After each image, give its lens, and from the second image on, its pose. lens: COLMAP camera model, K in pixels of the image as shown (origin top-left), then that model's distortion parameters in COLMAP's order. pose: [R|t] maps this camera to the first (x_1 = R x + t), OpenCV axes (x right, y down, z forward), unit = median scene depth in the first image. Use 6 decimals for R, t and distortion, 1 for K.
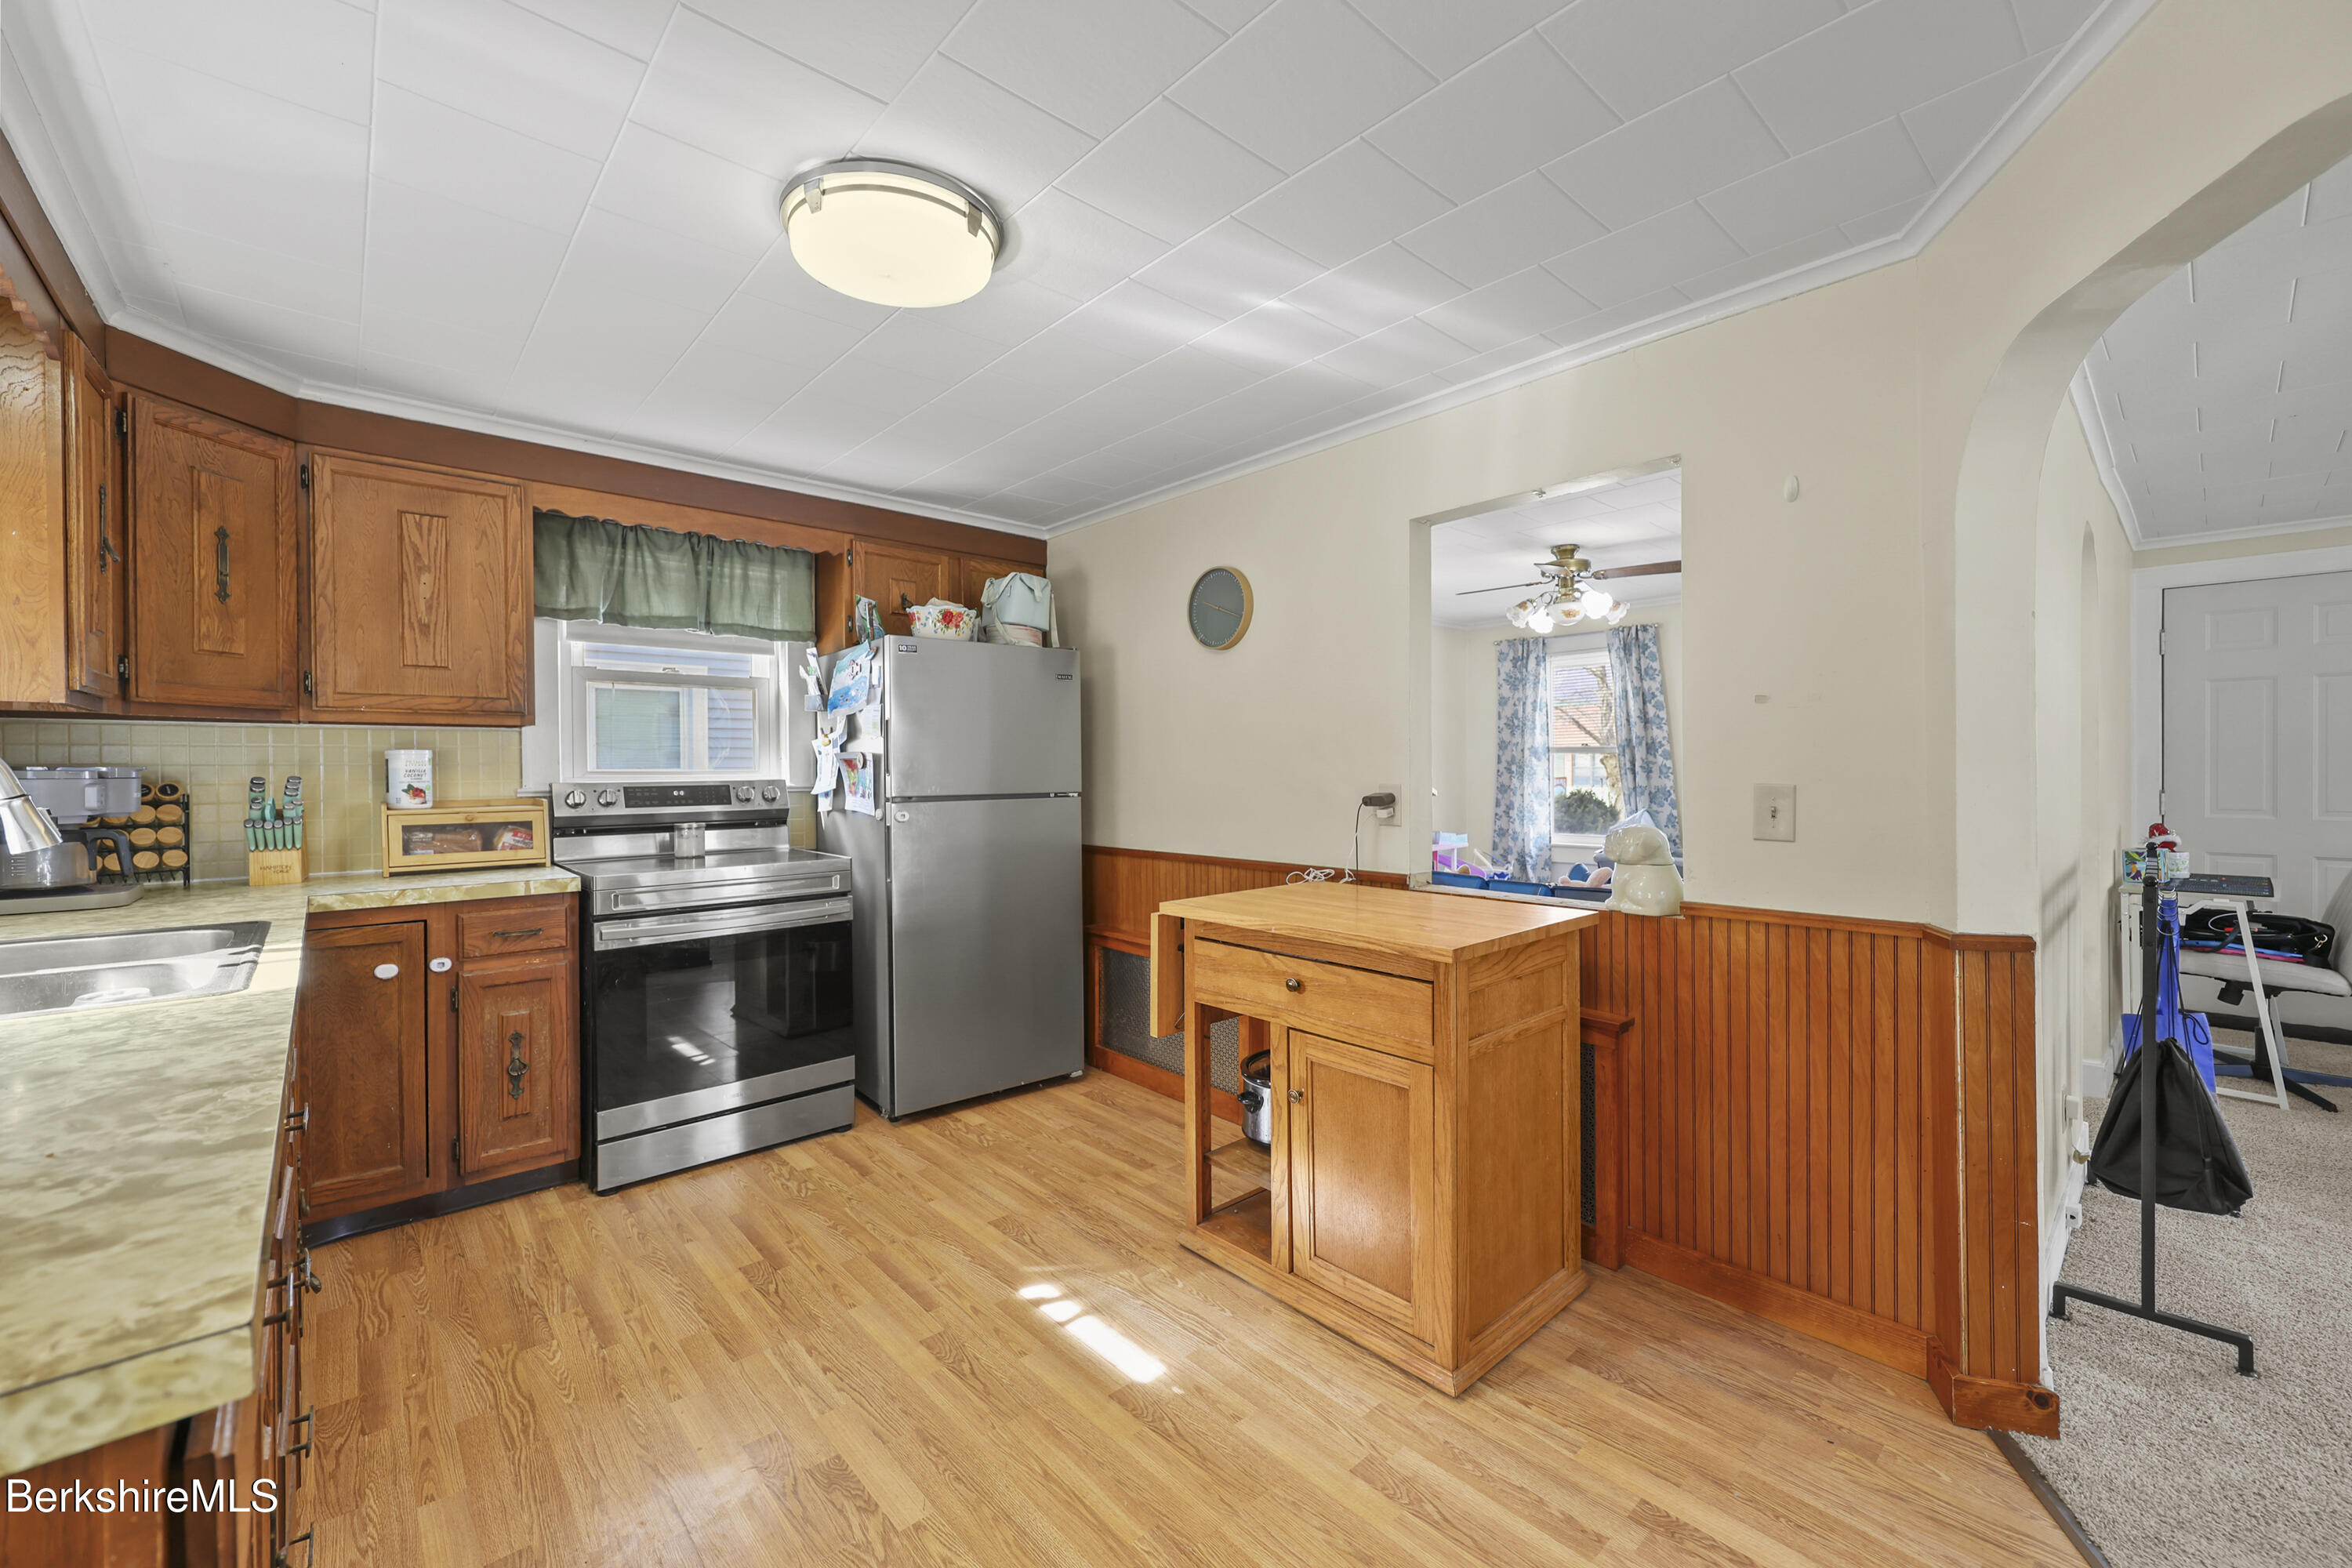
lens RADIAL K [[956.6, 0, 1180.5], [0, 956.6, 772.9], [0, 0, 1]] dist [-0.001569, 0.000011]
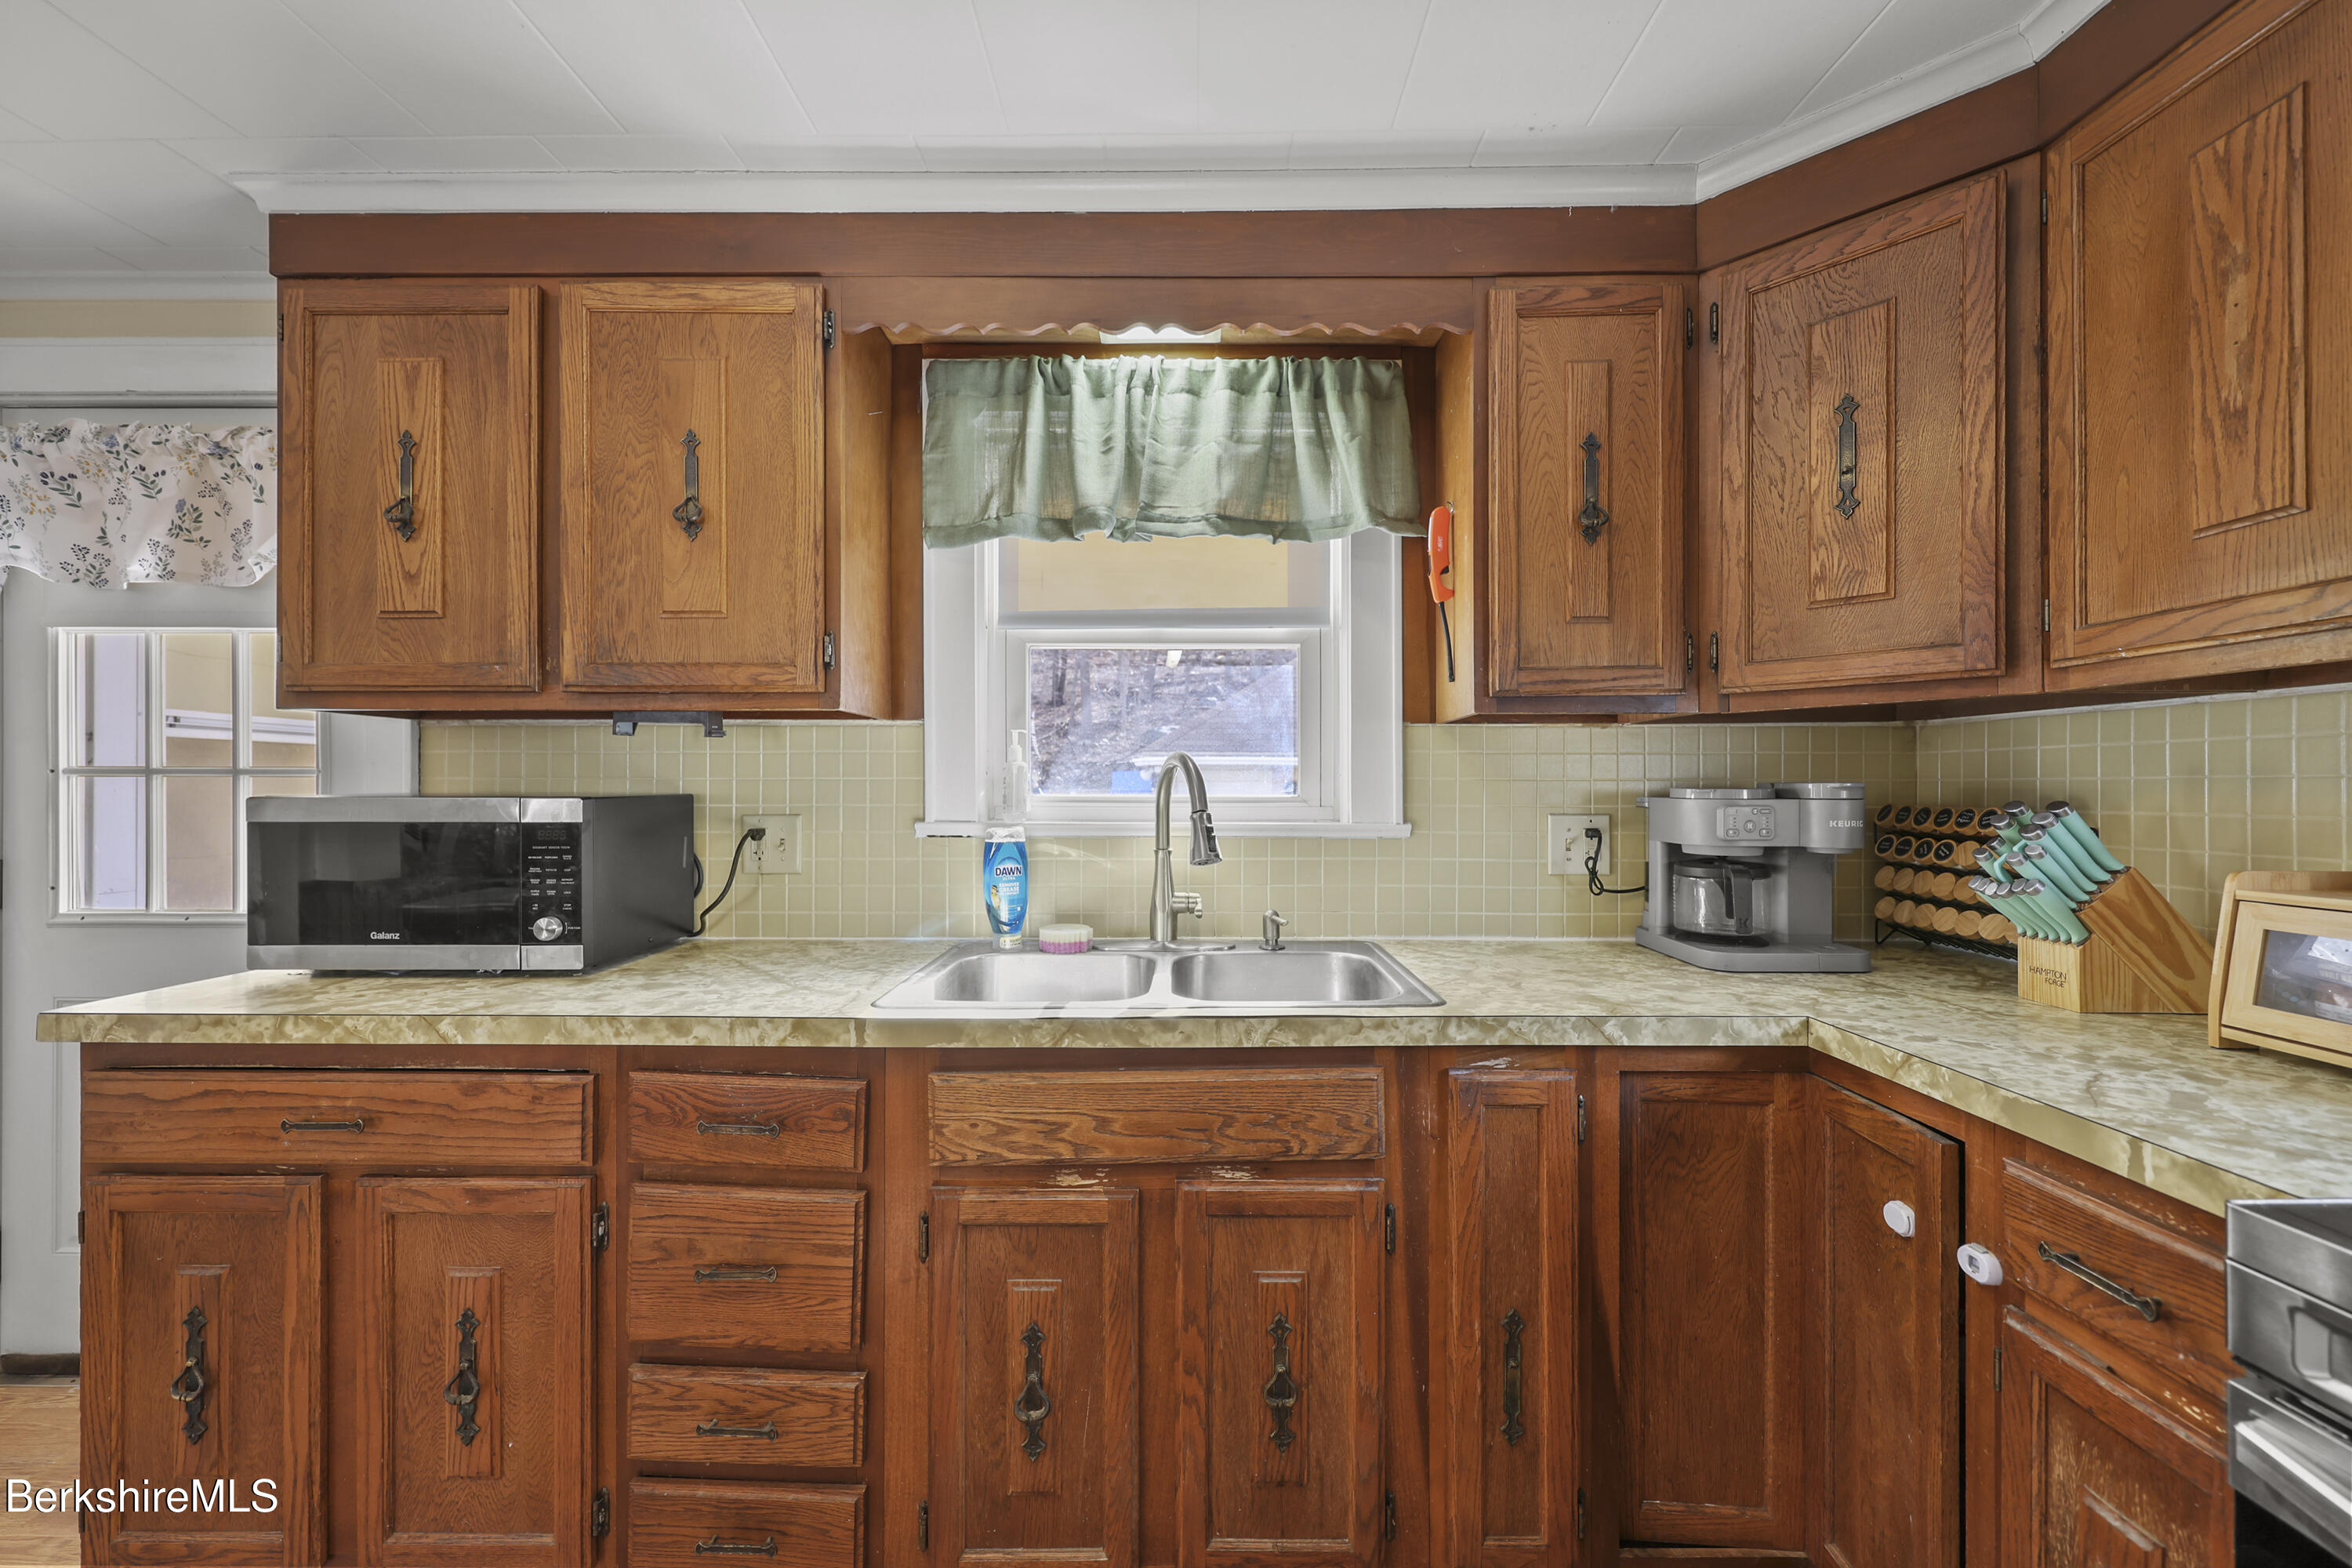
lens RADIAL K [[956.6, 0, 1177.0], [0, 956.6, 780.8], [0, 0, 1]] dist [-0.001569, 0.000011]
pose [[-0.683627, -0.002628, -0.729827, -0.245460], [-0.003385, 0.999994, -0.000431, -0.005905], [0.729824, 0.002176, -0.683631, 1.061489]]
